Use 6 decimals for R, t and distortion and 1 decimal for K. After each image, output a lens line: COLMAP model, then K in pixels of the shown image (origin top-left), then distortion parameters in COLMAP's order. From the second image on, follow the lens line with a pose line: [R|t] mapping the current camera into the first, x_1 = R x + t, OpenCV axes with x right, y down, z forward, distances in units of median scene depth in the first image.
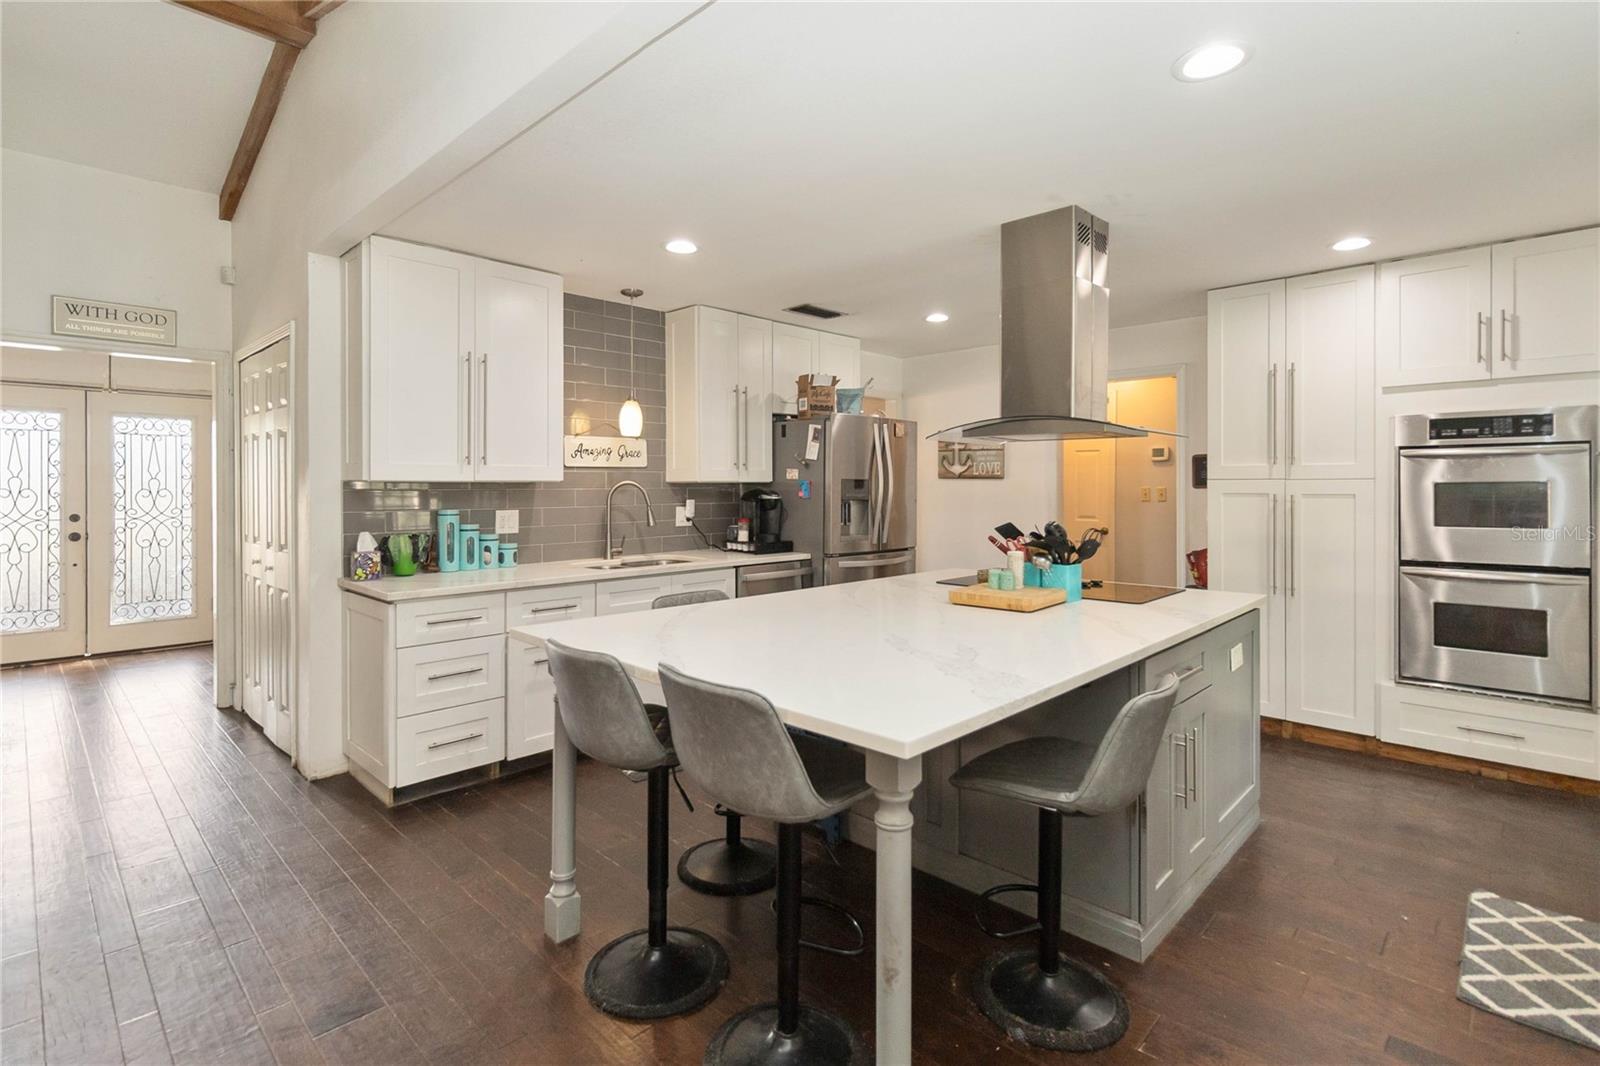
lens RADIAL K [[765.1, 0, 798.4], [0, 765.1, 485.0], [0, 0, 1]] dist [0.007382, 0.000156]
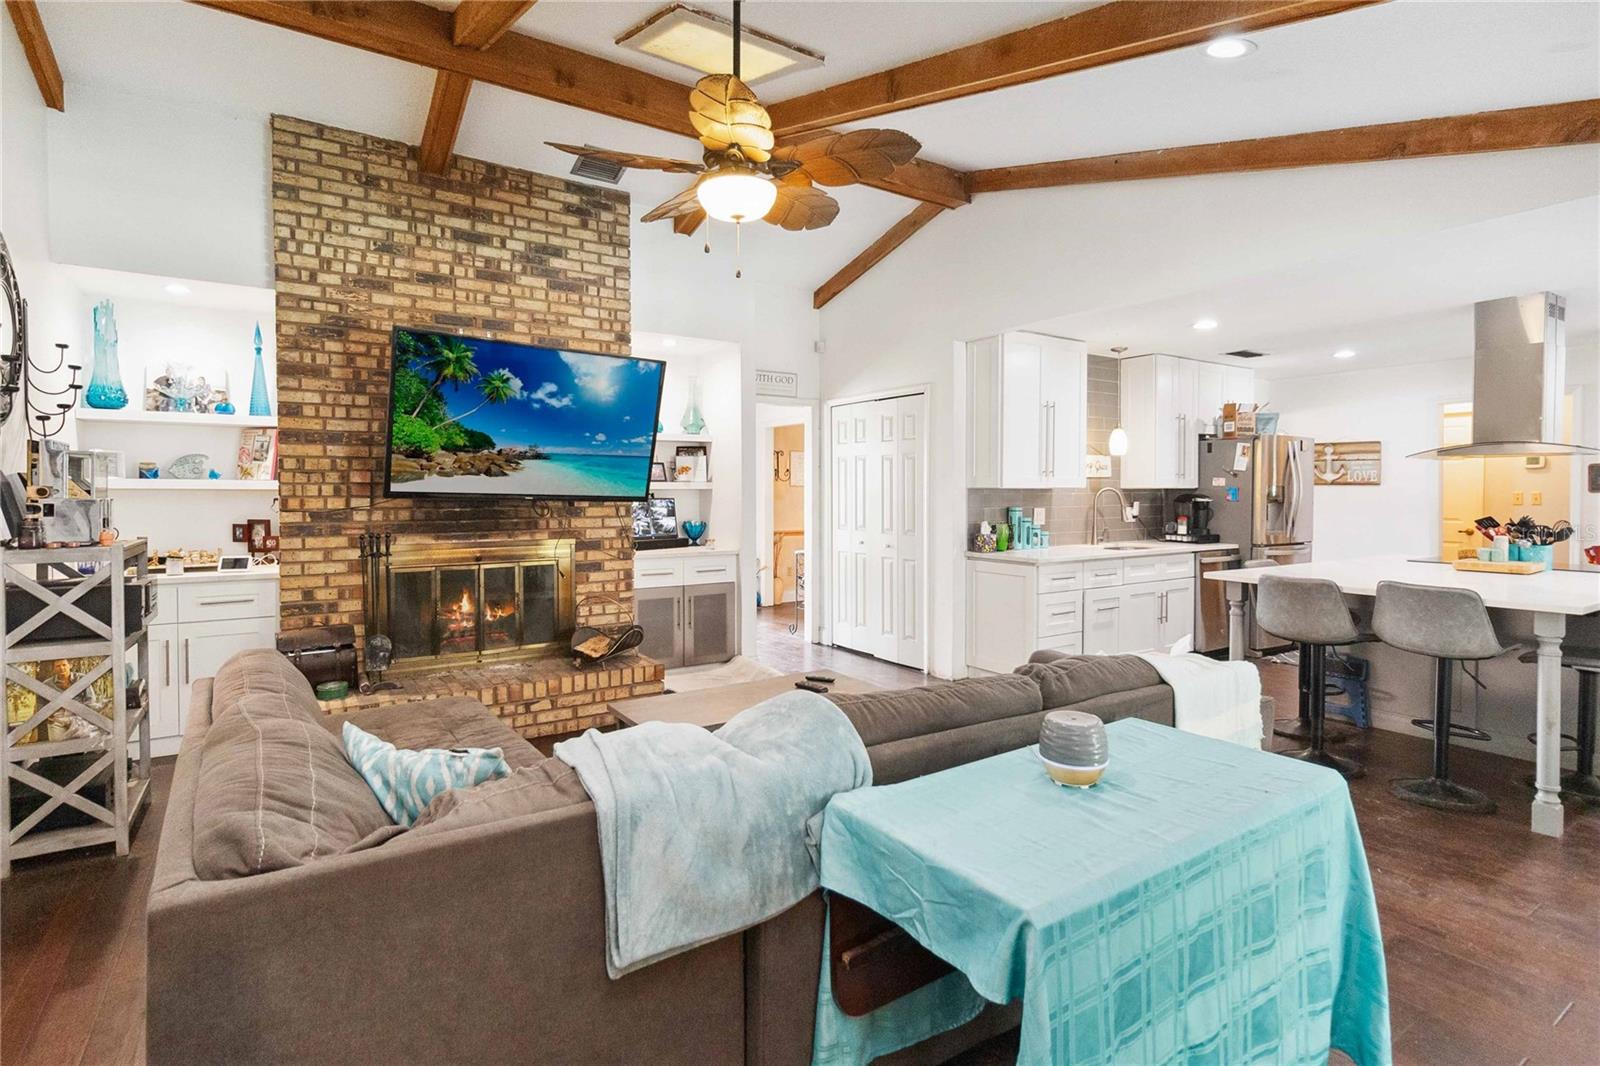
lens RADIAL K [[758.1, 0, 775.1], [0, 758.1, 504.9], [0, 0, 1]] dist [-0.008195, 0.000091]
pose [[0.974496, 0.001526, -0.224401, -0.514716], [0.002115, 0.999870, 0.015983, 0.002836], [0.224396, -0.016050, 0.974366, -0.455159]]
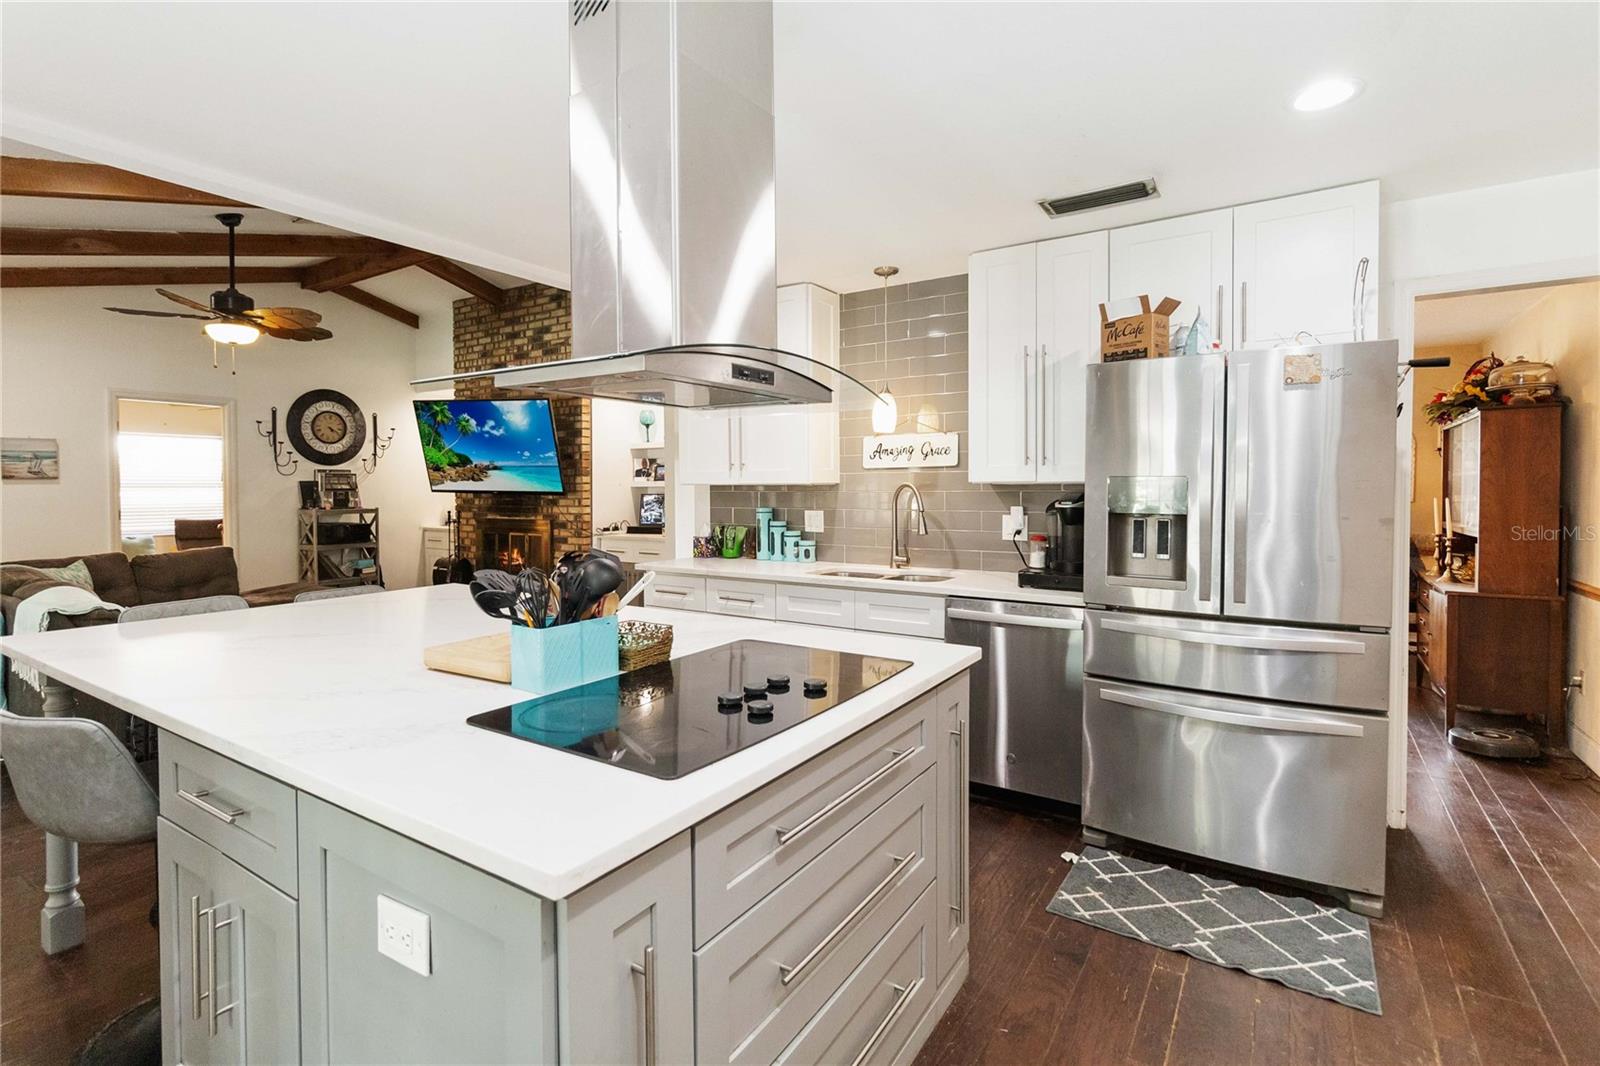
lens RADIAL K [[758.1, 0, 775.1], [0, 758.1, 504.9], [0, 0, 1]] dist [-0.008195, 0.000091]
pose [[0.183774, 0.020920, -0.982746, 0.588284], [0.001439, 0.999767, 0.021551, 0.001288], [0.982968, -0.005374, 0.183701, 0.662699]]
